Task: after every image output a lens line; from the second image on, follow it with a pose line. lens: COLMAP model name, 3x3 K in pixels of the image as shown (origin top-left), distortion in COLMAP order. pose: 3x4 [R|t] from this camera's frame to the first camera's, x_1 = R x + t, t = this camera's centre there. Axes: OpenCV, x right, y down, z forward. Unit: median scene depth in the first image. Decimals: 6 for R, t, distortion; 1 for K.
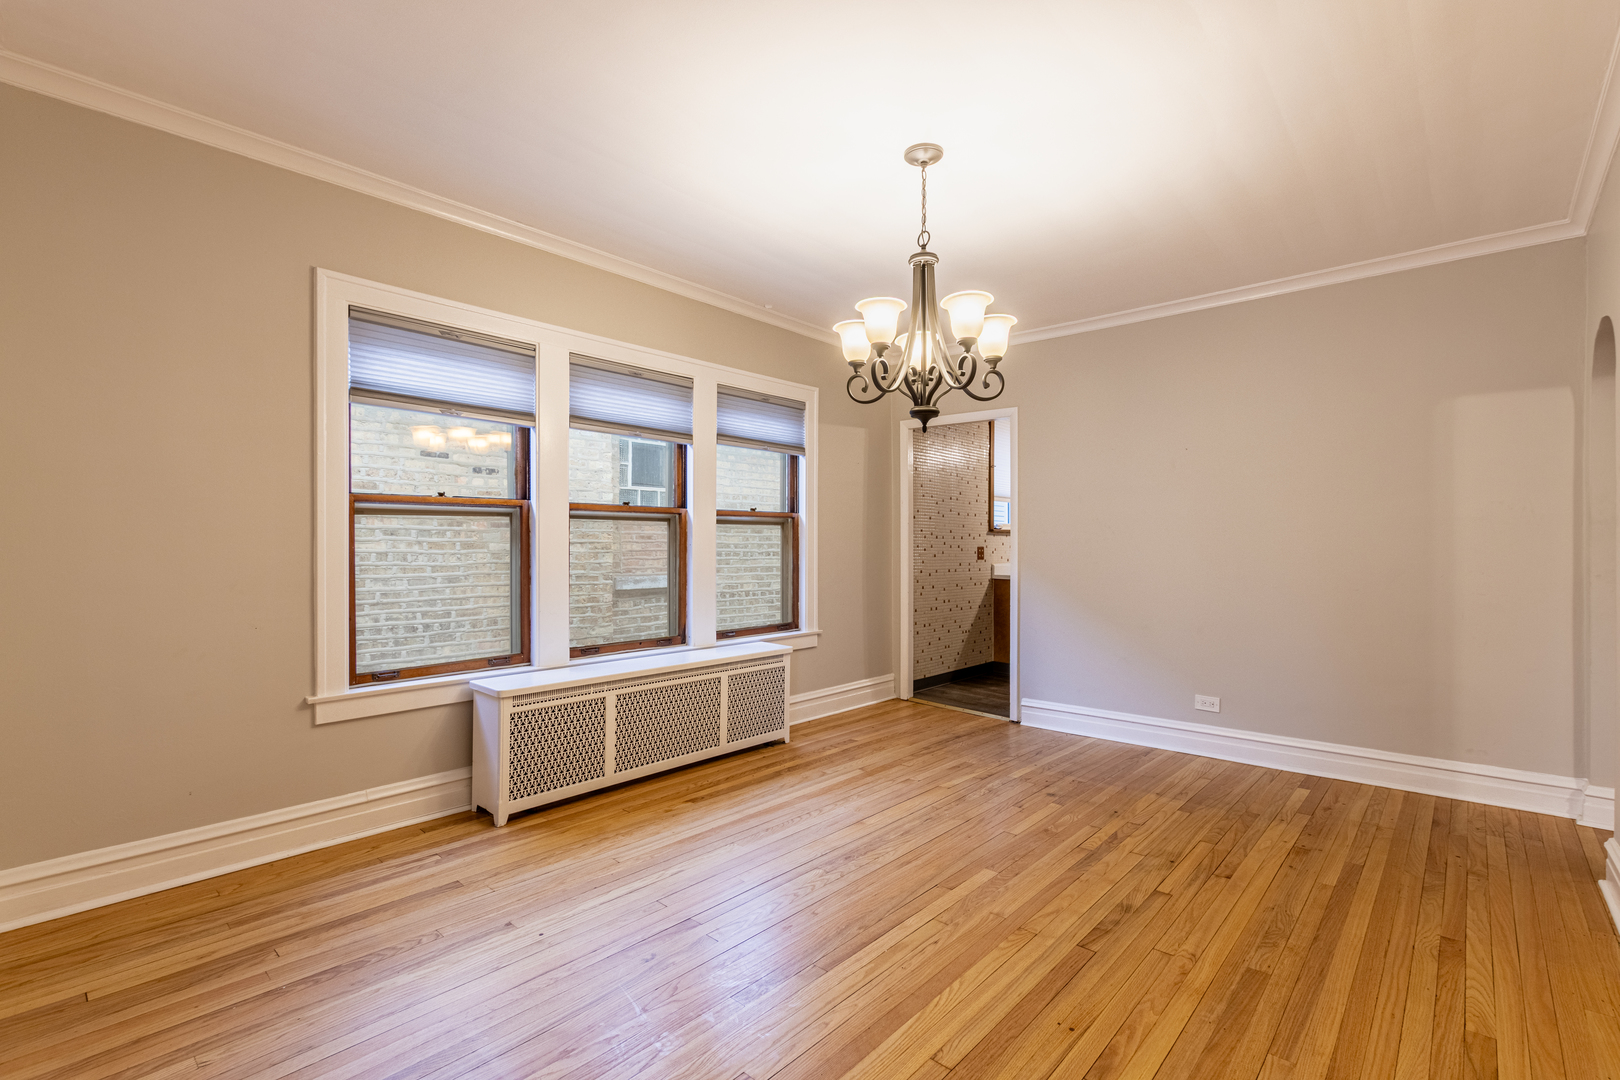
lens RADIAL K [[742.8, 0, 810.0], [0, 742.8, 540.0], [0, 0, 1]] dist [-0.000972, -0.000080]
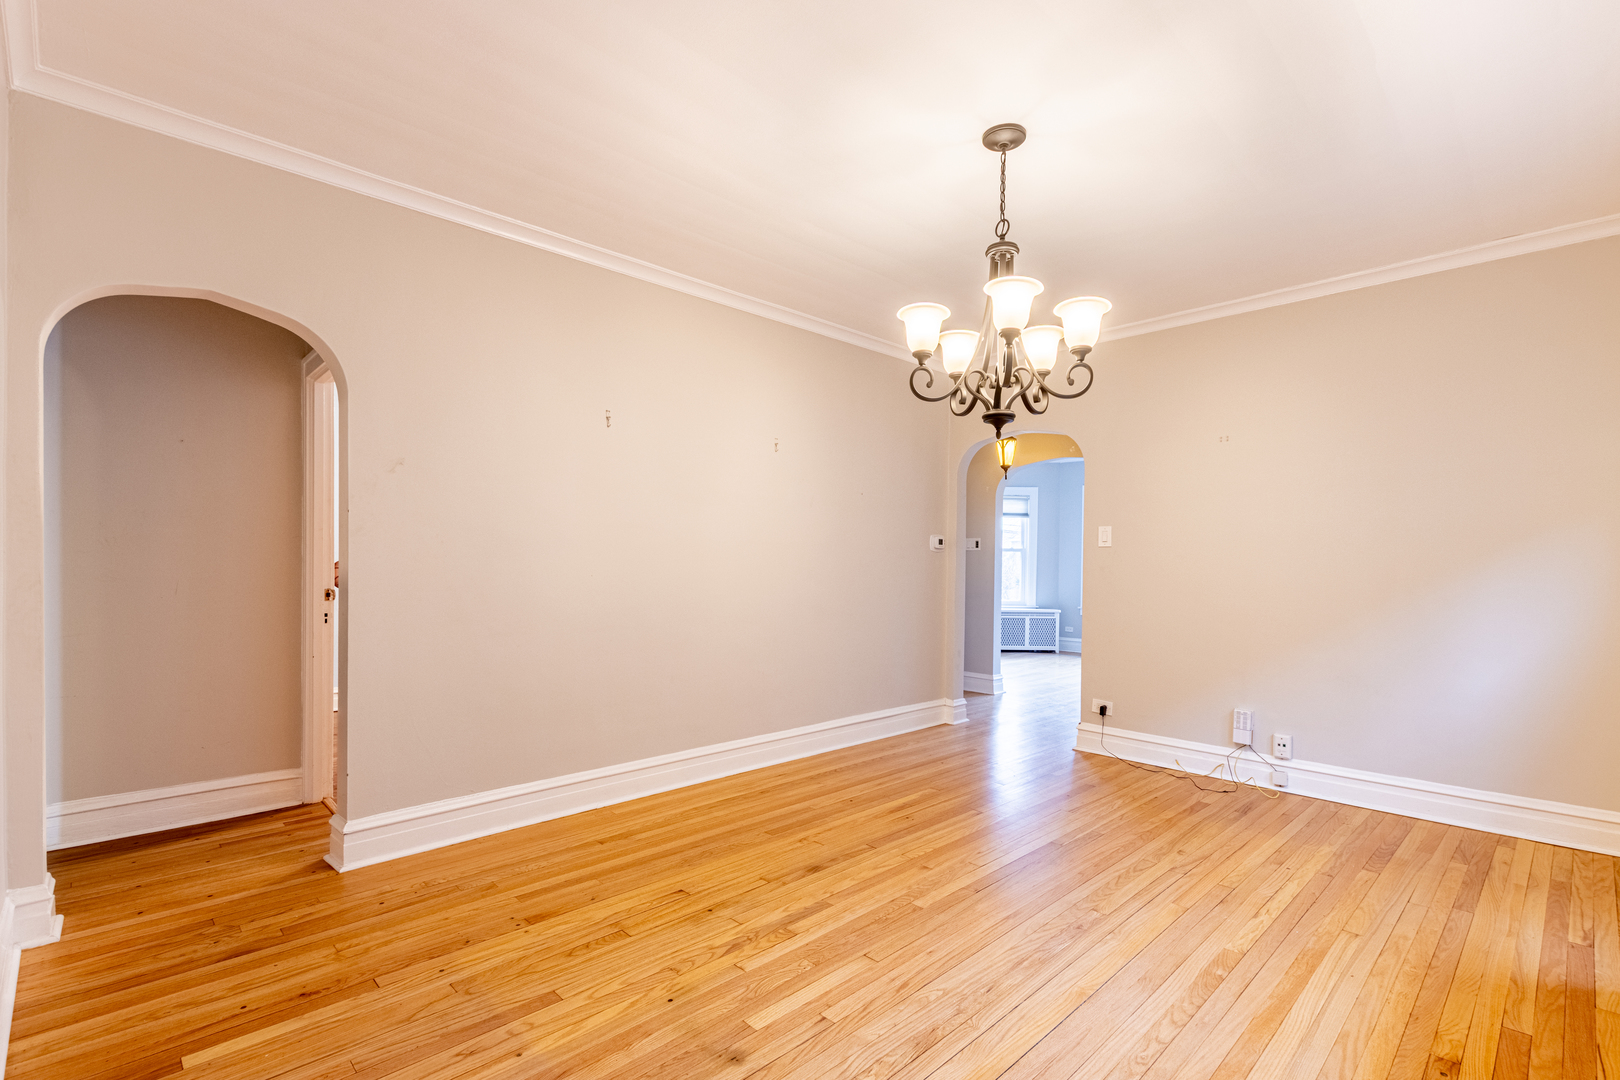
lens RADIAL K [[751.5, 0, 807.7], [0, 751.5, 571.7], [0, 0, 1]] dist [-0.001691, -0.000255]
pose [[-0.997602, -0.016204, 0.067293, 0.324479], [-0.015640, 0.999838, 0.008897, 0.014540], [-0.067426, 0.007823, -0.997694, 1.949222]]
